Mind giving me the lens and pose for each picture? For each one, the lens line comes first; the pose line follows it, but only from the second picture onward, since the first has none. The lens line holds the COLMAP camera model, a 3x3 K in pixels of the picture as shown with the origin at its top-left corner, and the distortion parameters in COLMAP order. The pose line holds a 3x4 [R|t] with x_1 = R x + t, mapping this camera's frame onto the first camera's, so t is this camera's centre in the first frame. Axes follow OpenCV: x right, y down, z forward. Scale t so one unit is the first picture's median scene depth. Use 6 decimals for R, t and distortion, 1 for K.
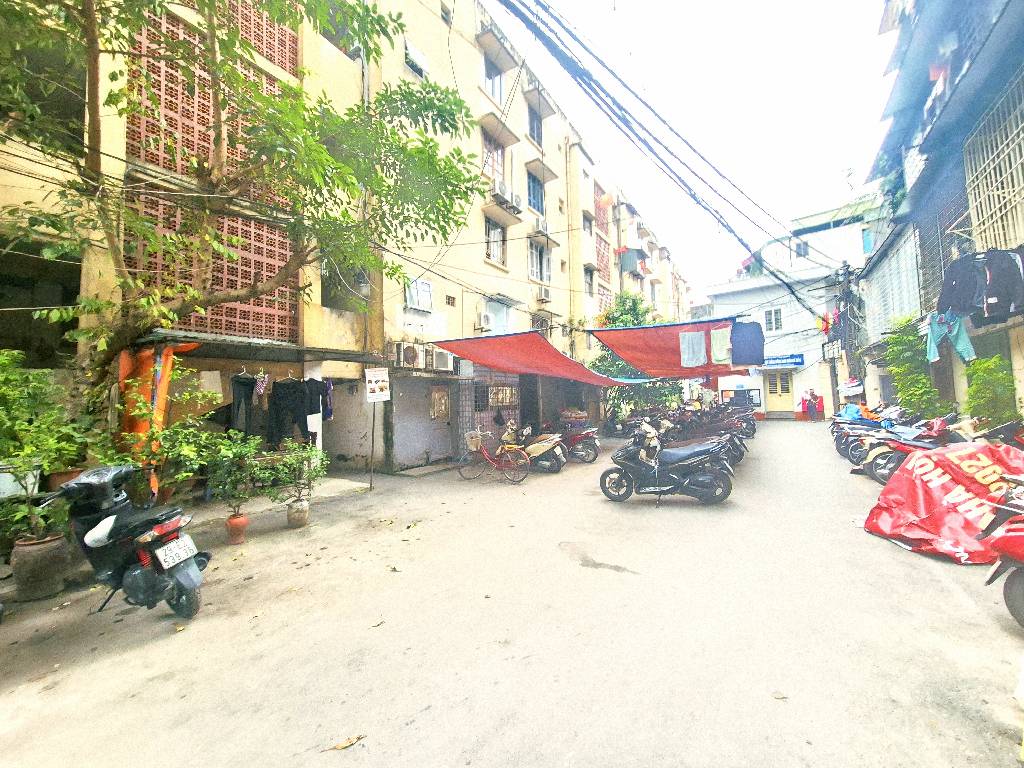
lens RADIAL K [[426.6, 0, 510.2], [0, 426.6, 381.7], [0, 0, 1]] dist [0.001879, 0.000184]
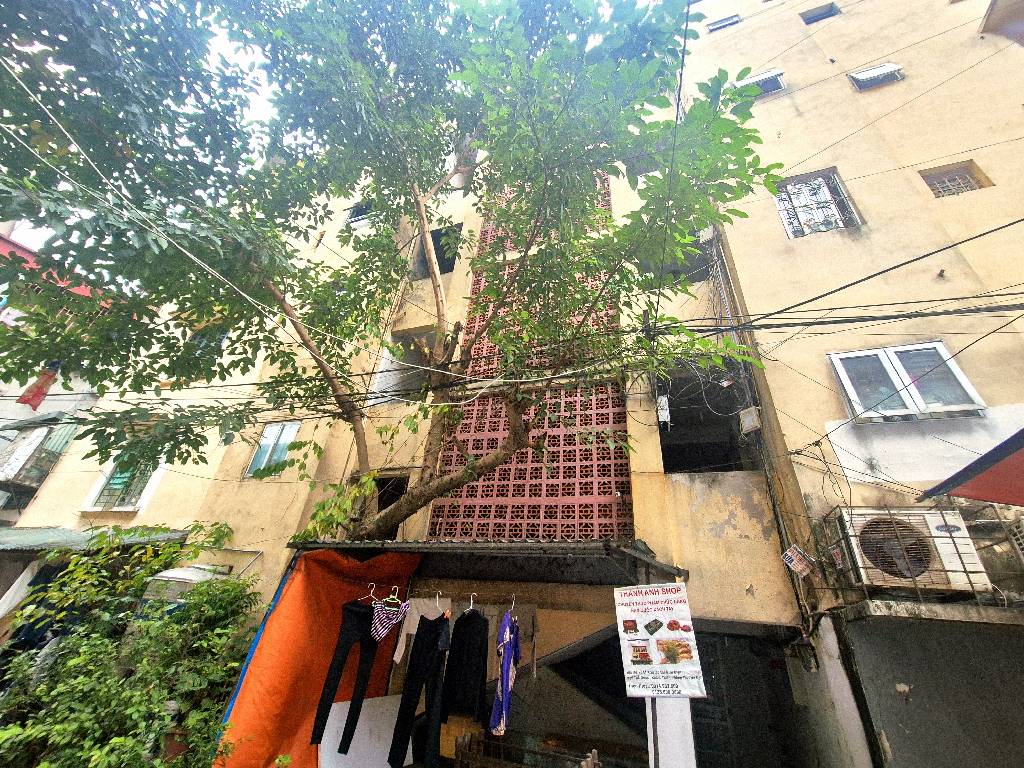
lens RADIAL K [[426.6, 0, 510.2], [0, 426.6, 381.7], [0, 0, 1]] dist [0.001879, 0.000184]
pose [[0.203869, -0.468898, -0.859402, 0.060379], [-0.041070, 0.872970, -0.486043, -0.000558], [0.978136, 0.134385, 0.158714, 0.739386]]
